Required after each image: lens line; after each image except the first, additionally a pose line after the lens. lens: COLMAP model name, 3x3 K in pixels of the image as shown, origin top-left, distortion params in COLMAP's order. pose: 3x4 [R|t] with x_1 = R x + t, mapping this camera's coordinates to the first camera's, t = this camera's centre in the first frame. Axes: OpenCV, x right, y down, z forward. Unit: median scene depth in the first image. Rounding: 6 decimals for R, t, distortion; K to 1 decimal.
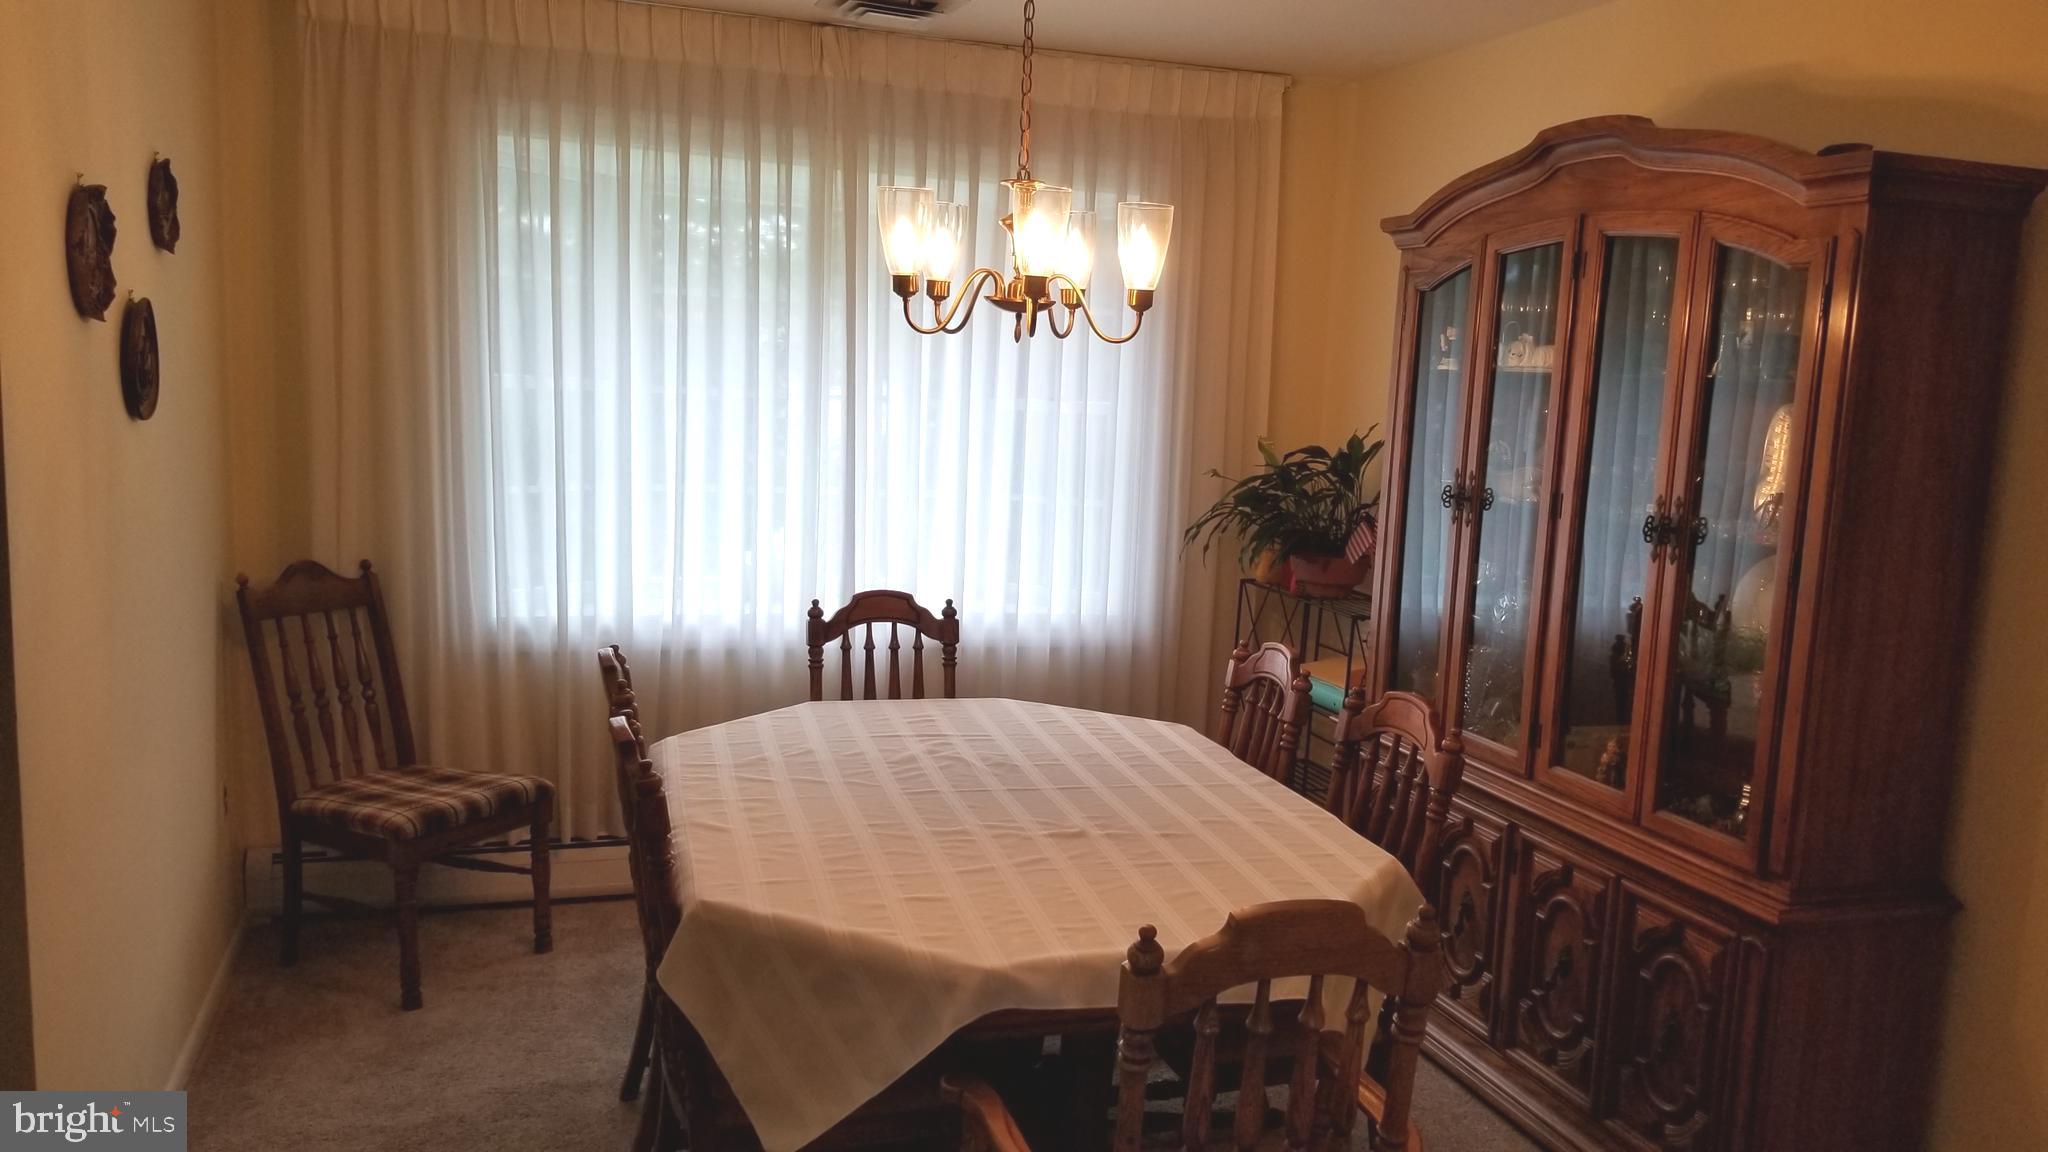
lens RADIAL K [[1561.8, 0, 1036.6], [0, 1561.8, 624.8], [0, 0, 1]] dist [0.053100, -0.112903]
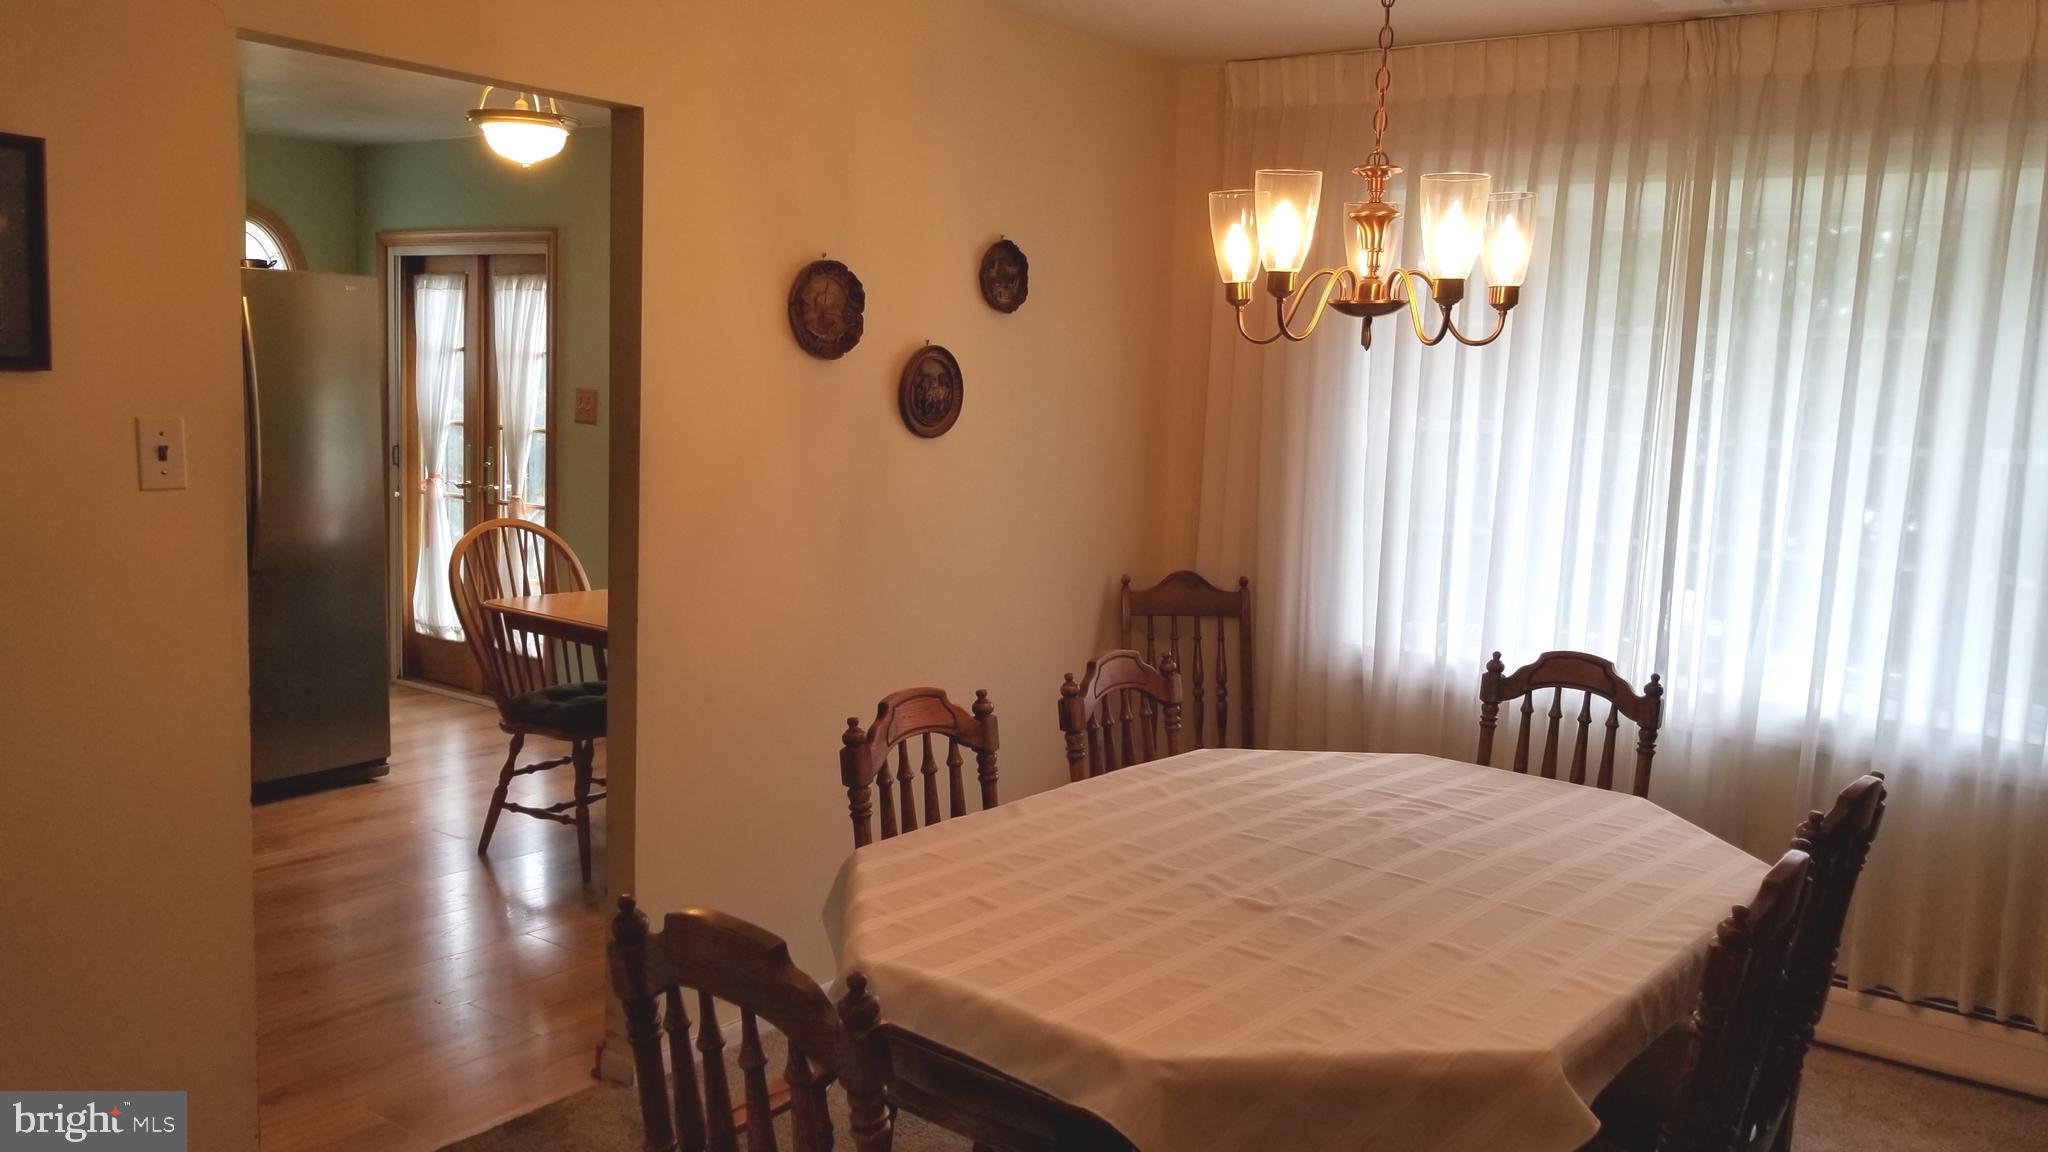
lens RADIAL K [[1549.6, 0, 1024.8], [0, 1549.6, 556.5], [0, 0, 1]] dist [0.037171, -0.002273]
pose [[0.584121, 0.073456, -0.808336, 0.440012], [-0.144098, 0.989461, -0.014213, -0.019251], [0.798773, 0.124781, 0.588550, 0.251655]]
